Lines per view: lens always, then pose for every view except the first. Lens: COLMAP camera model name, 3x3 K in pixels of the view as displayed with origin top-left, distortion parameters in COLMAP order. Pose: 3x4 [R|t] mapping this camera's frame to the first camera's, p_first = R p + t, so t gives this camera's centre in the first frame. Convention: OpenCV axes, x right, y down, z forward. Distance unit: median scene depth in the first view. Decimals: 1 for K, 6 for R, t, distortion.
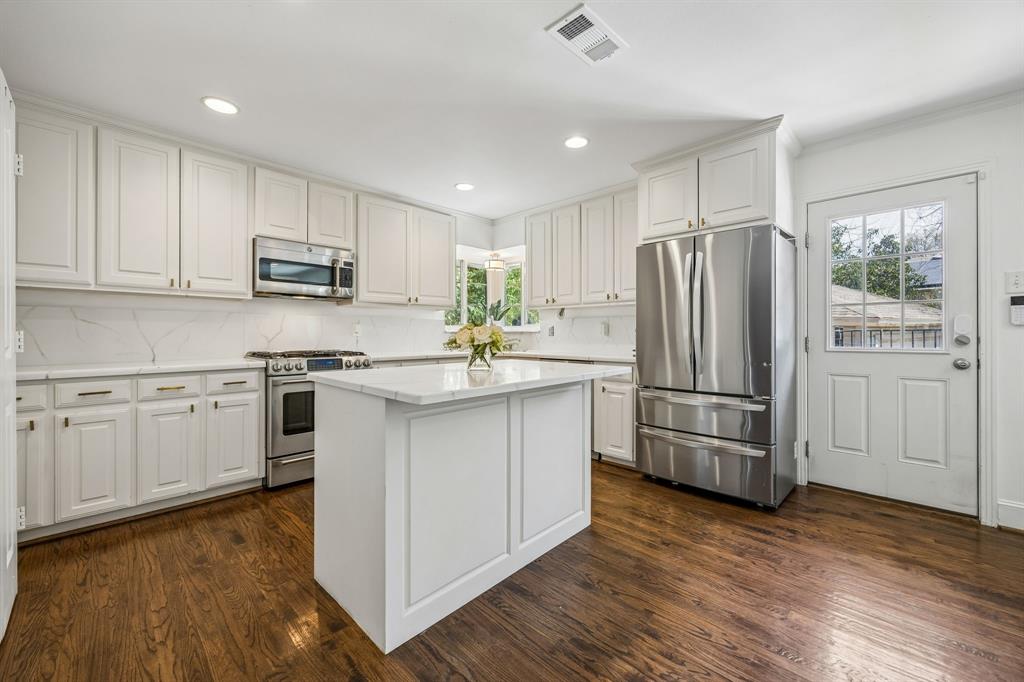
lens RADIAL K [[399.4, 0, 528.3], [0, 399.4, 335.6], [0, 0, 1]] dist [-0.001702, -0.000068]
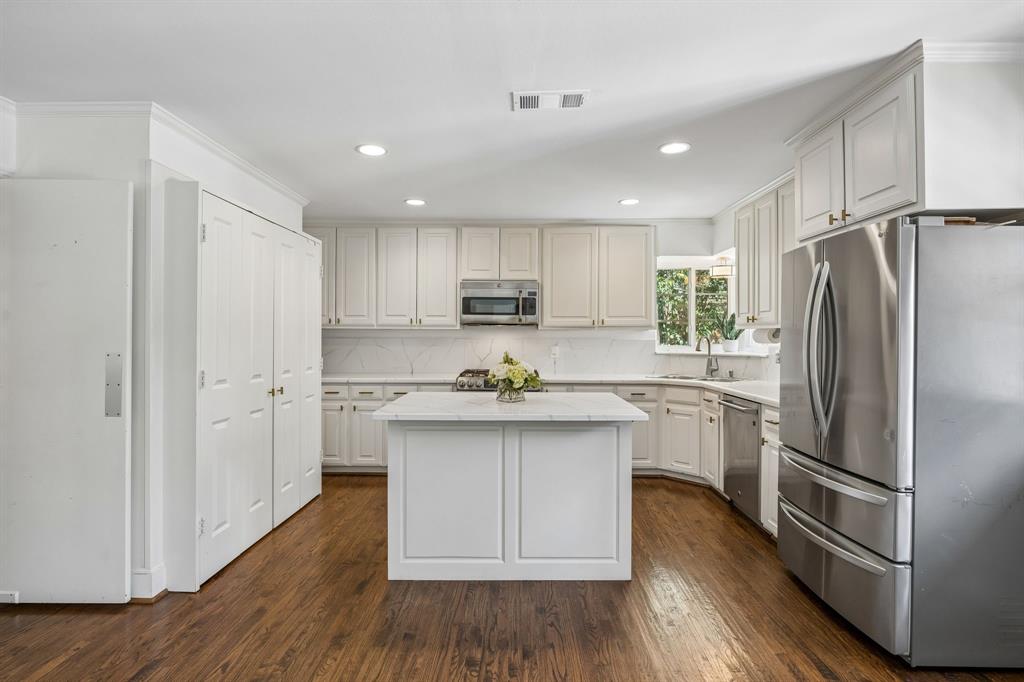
lens RADIAL K [[518.0, 0, 530.5], [0, 518.0, 336.2], [0, 0, 1]] dist [-0.011675, 0.000631]
pose [[0.690151, 0.006091, -0.723639, 0.716141], [-0.010104, 0.999948, -0.001220, -0.072131], [0.723594, 0.008154, 0.690177, 0.005632]]
